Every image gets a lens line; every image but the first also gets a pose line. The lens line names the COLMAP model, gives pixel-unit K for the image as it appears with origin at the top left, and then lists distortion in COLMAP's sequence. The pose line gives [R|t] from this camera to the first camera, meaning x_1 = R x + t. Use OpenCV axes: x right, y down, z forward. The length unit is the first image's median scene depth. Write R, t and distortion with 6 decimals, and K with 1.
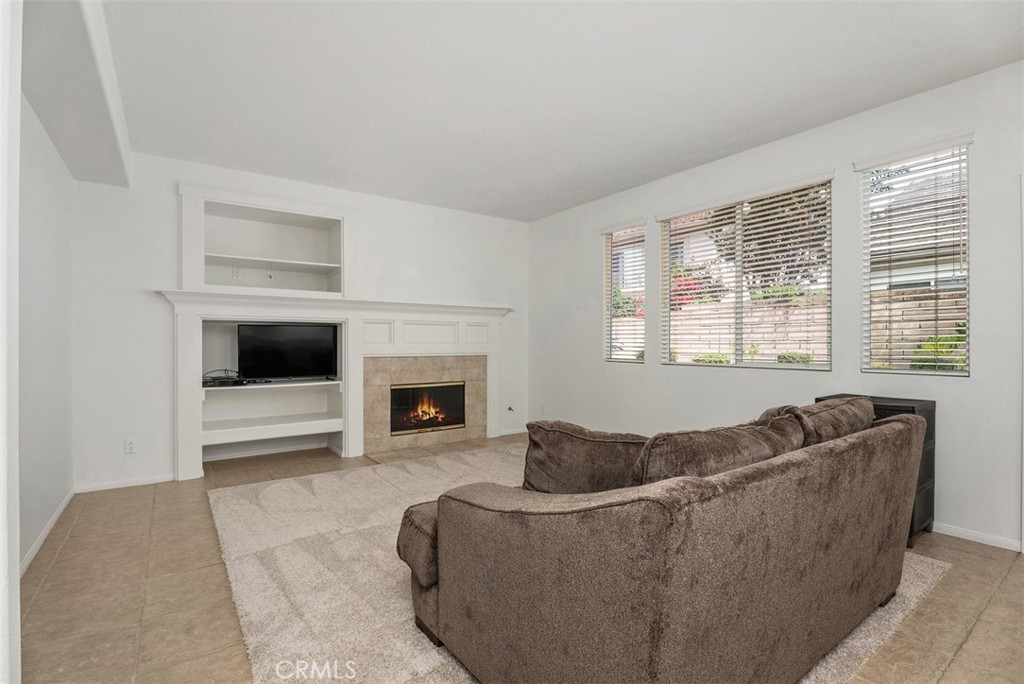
lens RADIAL K [[483.4, 0, 512.0], [0, 483.4, 342.0], [0, 0, 1]] dist [0.001237, 0.000116]
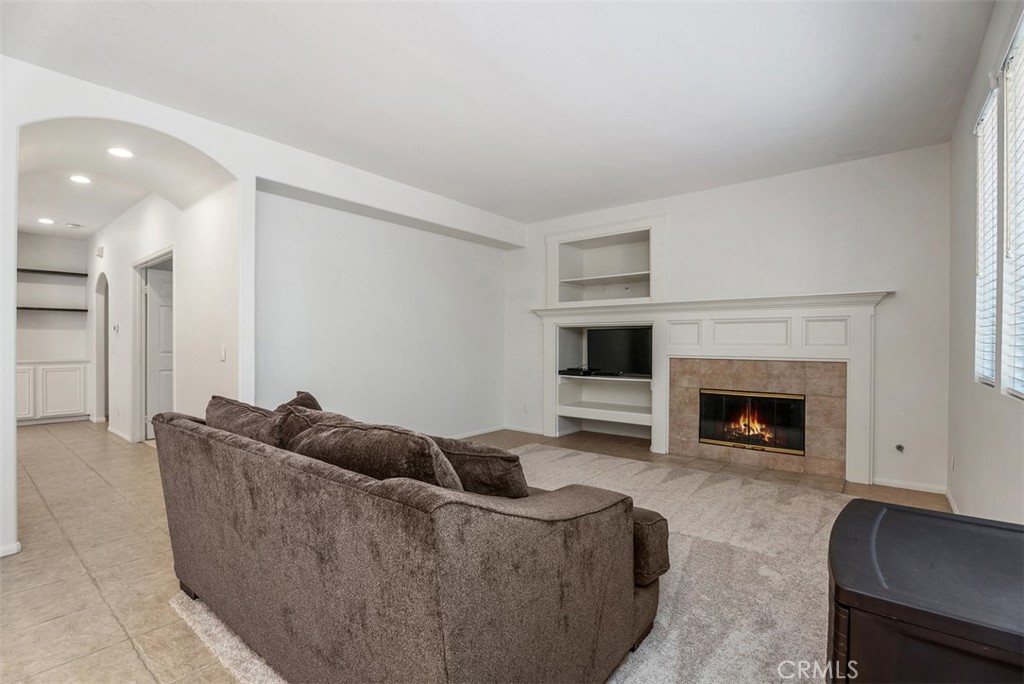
lens RADIAL K [[469.9, 0, 512.0], [0, 469.9, 342.0], [0, 0, 1]] dist [-0.002078, -0.000218]
pose [[0.277864, -0.001039, -0.960620, 0.534164], [-0.002009, 0.999997, -0.001663, 0.000314], [0.960618, 0.002392, 0.277861, 0.395936]]
